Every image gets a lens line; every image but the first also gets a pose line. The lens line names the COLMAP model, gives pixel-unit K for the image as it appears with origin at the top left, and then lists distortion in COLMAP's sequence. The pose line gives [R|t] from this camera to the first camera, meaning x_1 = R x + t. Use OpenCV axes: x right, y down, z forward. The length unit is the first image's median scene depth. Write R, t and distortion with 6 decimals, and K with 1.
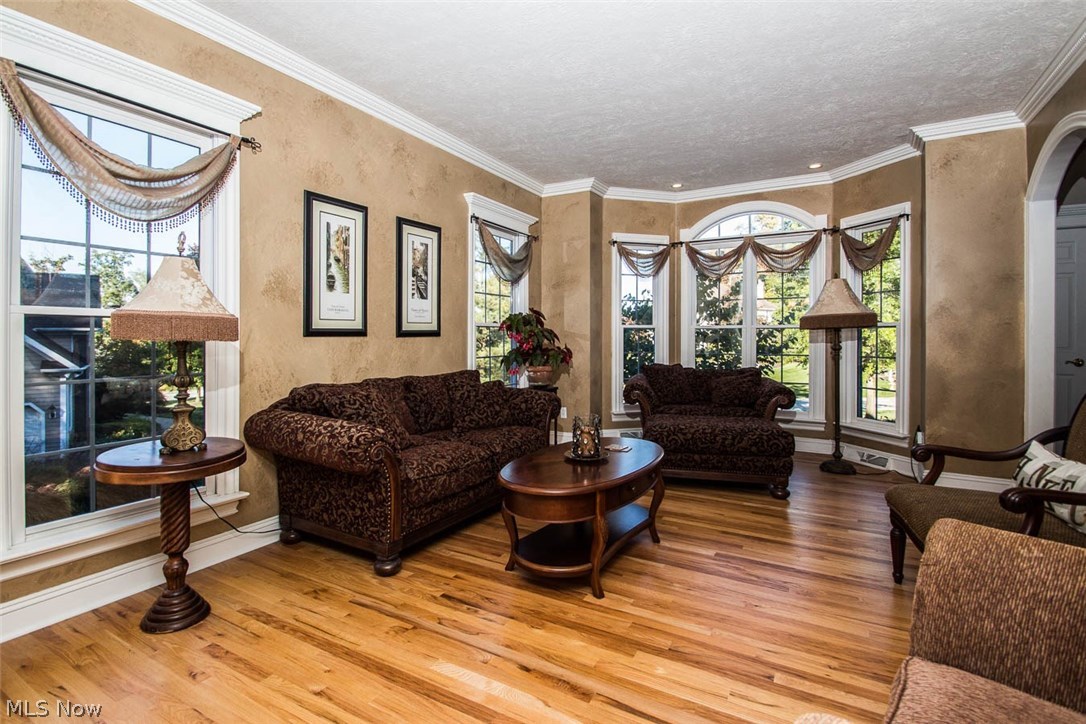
lens RADIAL K [[520.1, 0, 533.4], [0, 520.1, 338.5], [0, 0, 1]] dist [0.004306, -0.012173]
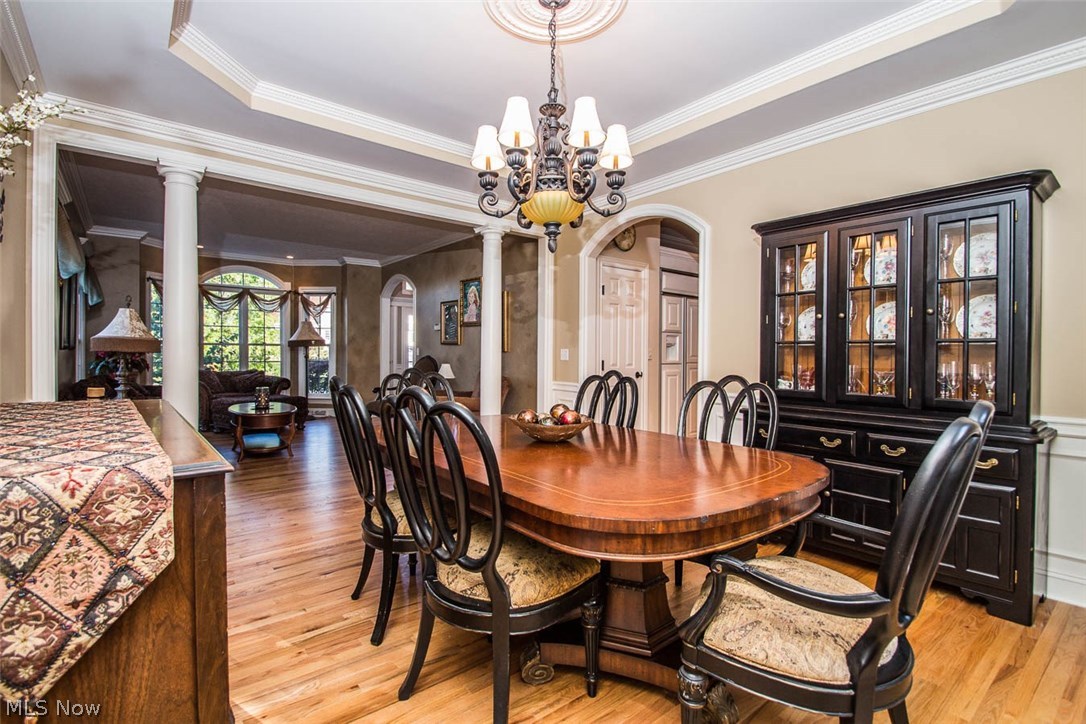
lens RADIAL K [[520.1, 0, 539.6], [0, 520.1, 358.8], [0, 0, 1]] dist [0.004306, -0.012173]
pose [[0.364818, -0.010492, 0.931020, -1.228597], [-0.000147, 0.999936, 0.011326, 0.005278], [-0.931079, -0.004269, 0.364793, -0.704894]]
